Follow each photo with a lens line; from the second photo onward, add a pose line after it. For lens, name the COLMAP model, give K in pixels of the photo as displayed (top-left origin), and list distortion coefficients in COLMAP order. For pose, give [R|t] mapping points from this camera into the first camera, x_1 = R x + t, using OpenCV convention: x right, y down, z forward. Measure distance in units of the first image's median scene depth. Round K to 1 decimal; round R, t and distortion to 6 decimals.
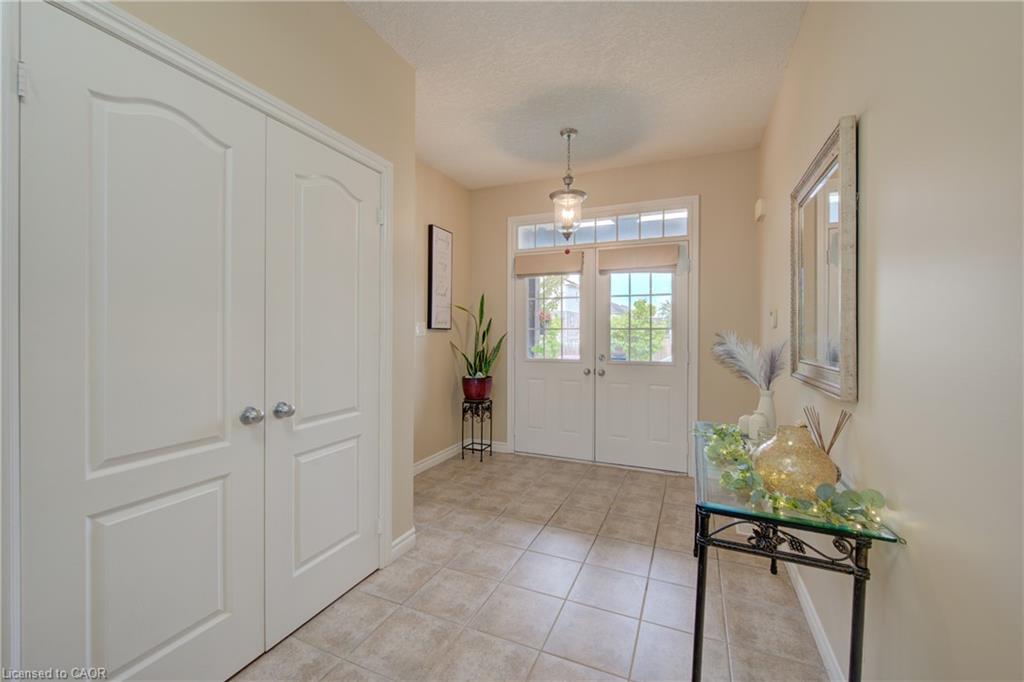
lens RADIAL K [[413.0, 0, 514.2], [0, 413.0, 338.2], [0, 0, 1]] dist [-0.006003, 0.000351]
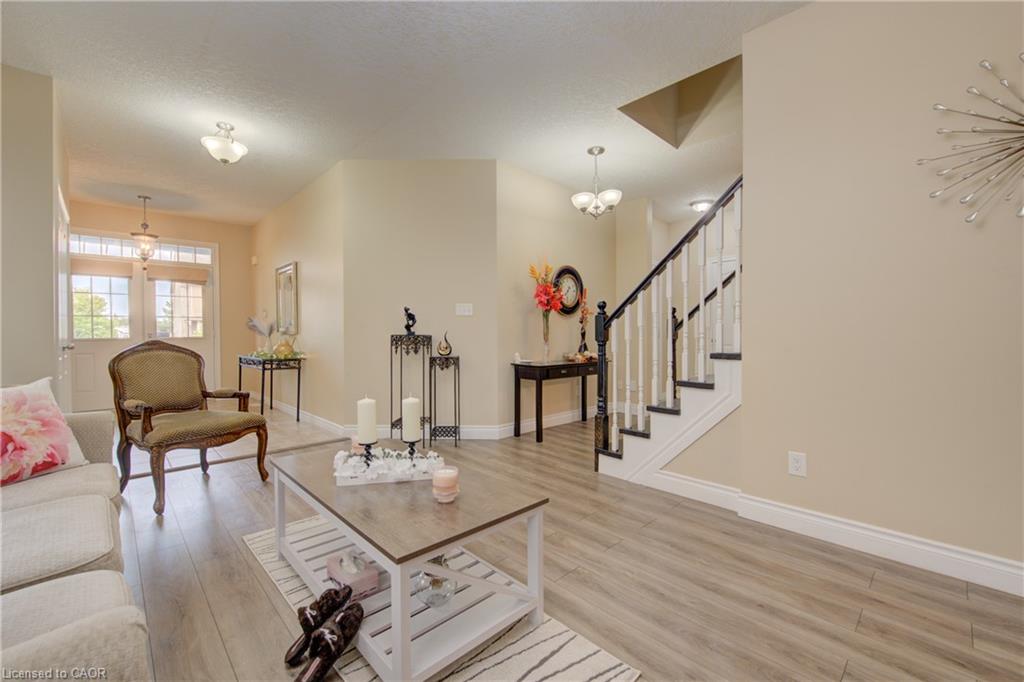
lens RADIAL K [[413.0, 0, 512.8], [0, 413.0, 335.7], [0, 0, 1]] dist [-0.006003, 0.000351]
pose [[0.378263, -0.011962, 0.925621, -0.866580], [0.020397, 0.999781, 0.004585, 0.084521], [-0.925474, 0.017146, 0.378424, -1.019314]]
